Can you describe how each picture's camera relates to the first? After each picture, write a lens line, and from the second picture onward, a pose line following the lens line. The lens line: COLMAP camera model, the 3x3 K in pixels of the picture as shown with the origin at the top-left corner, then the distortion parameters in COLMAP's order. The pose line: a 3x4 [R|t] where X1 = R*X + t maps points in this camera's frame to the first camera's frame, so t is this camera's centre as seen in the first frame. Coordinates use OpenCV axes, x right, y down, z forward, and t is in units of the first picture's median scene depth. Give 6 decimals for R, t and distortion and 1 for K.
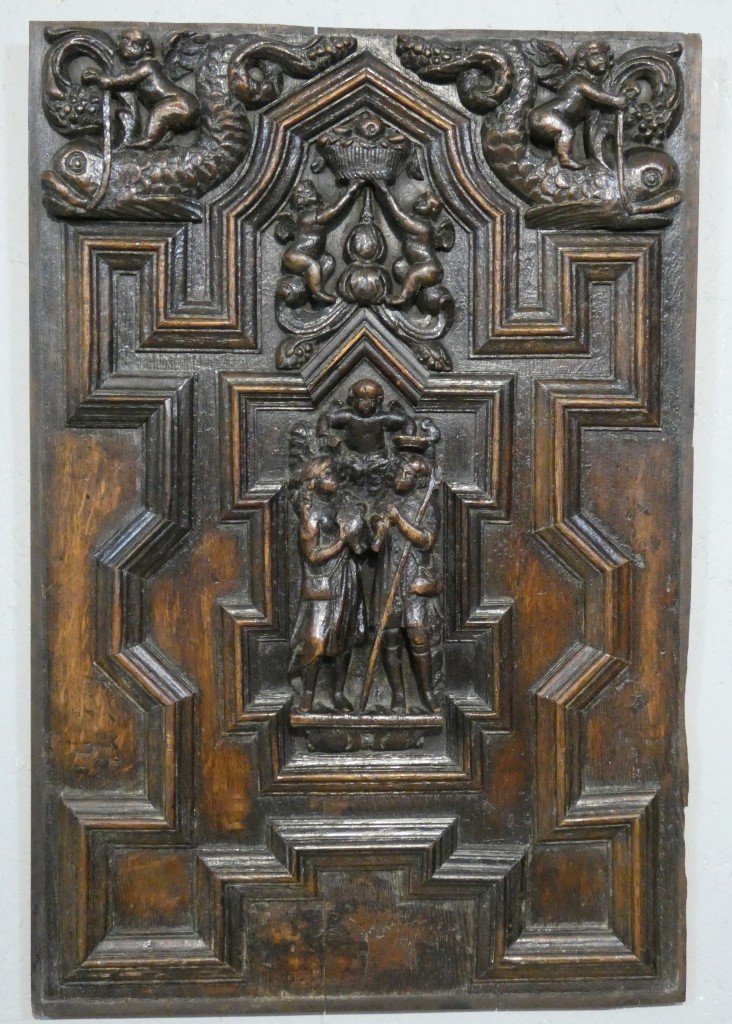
lens RADIAL K [[1403.2, 0, 420.6], [0, 1403.2, 512.1], [0, 0, 1]] dist [0.034259, -0.052178]
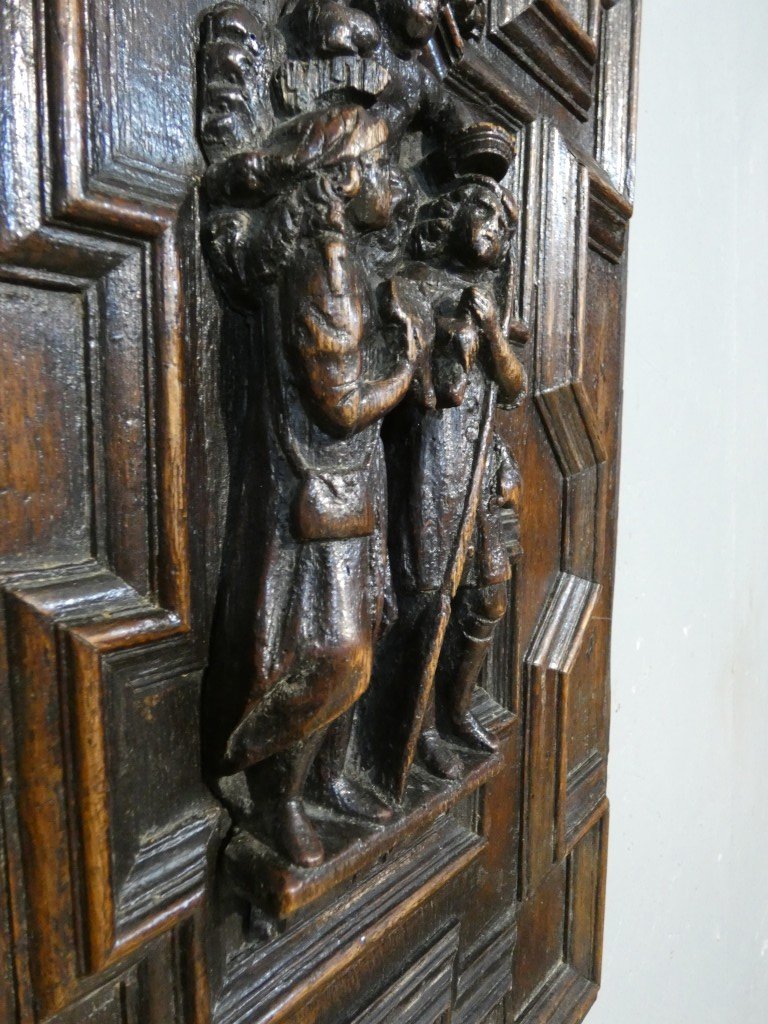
lens RADIAL K [[746.0, 0, 384.0], [0, 746.0, 512.0], [0, 0, 1]] dist [-0.010321, -0.002859]
pose [[0.661484, -0.058417, 0.747681, -0.175619], [0.018879, 0.997943, 0.061268, 0.039126], [-0.749722, -0.026412, 0.661226, 0.750881]]
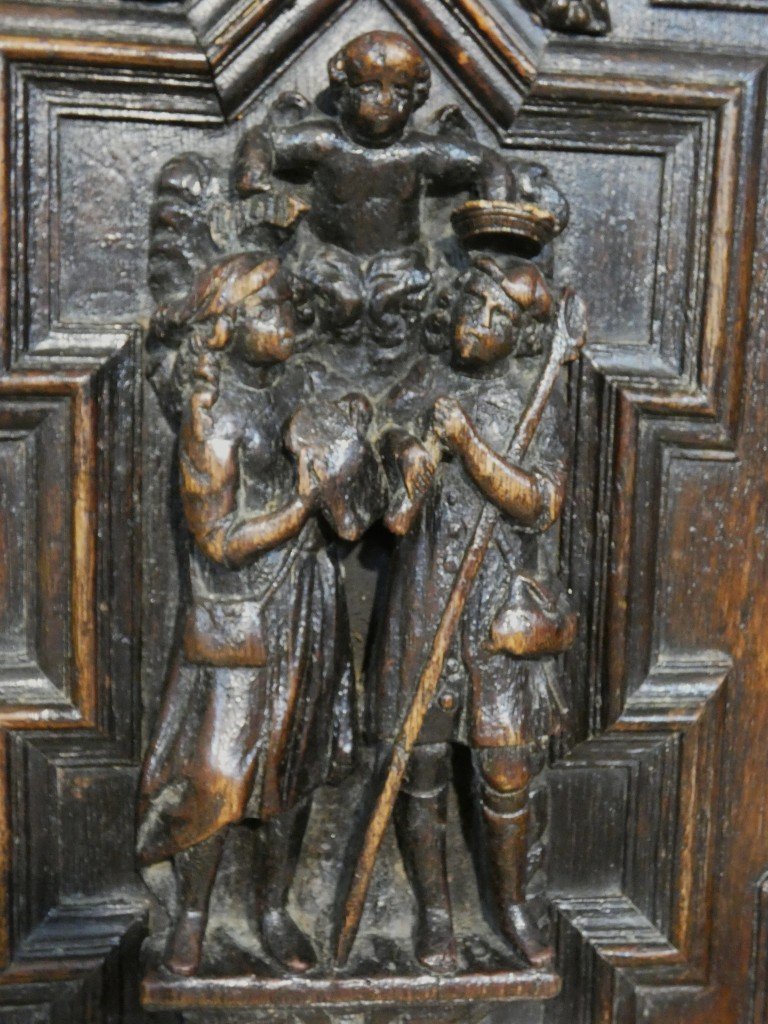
lens RADIAL K [[1438.5, 0, 384.0], [0, 1438.5, 512.0], [0, 0, 1]] dist [0.020455, -0.012653]
pose [[0.994648, 0.022298, 0.100883, -0.061435], [-0.029497, 0.997080, 0.070438, -0.002058], [-0.099018, -0.073037, 0.992402, 0.552154]]
